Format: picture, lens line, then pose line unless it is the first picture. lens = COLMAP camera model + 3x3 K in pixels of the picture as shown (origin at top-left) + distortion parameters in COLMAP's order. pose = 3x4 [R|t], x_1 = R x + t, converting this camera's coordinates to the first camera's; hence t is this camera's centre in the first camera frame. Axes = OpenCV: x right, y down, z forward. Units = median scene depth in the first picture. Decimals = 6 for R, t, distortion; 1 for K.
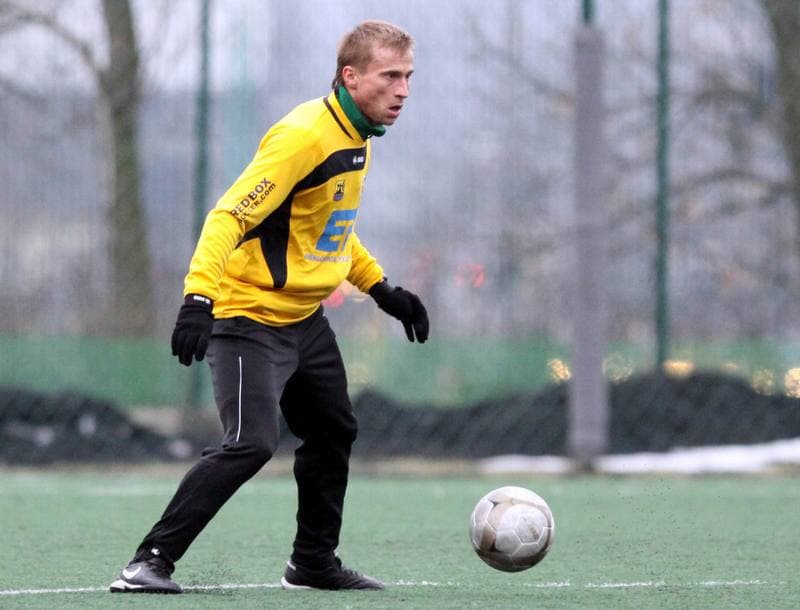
lens RADIAL K [[362.9, 0, 400.0], [0, 362.9, 304.7], [0, 0, 1]] dist [-0.002482, 0.000529]
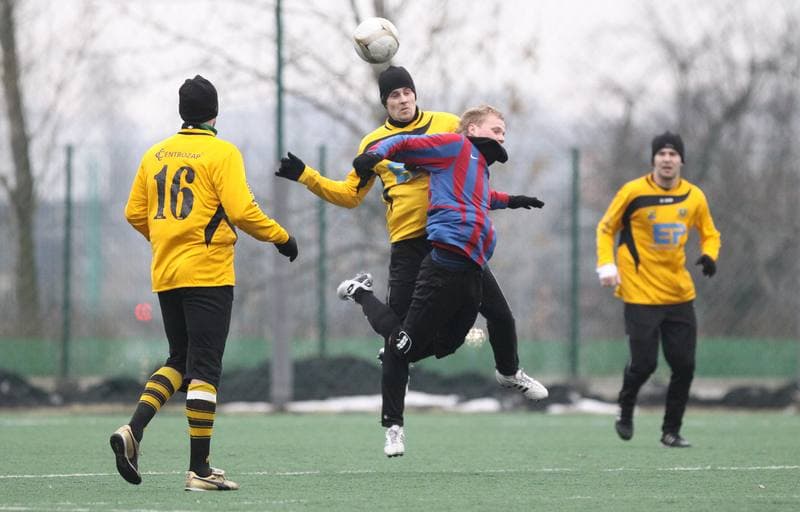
lens RADIAL K [[323.3, 0, 400.2], [0, 323.3, 256.4], [0, 0, 1]] dist [0.000178, -0.000670]
pose [[0.999979, -0.002635, 0.005923, 1.105313], [0.002659, 0.999988, -0.004006, -0.306272], [-0.005912, 0.004021, 0.999974, -0.625579]]
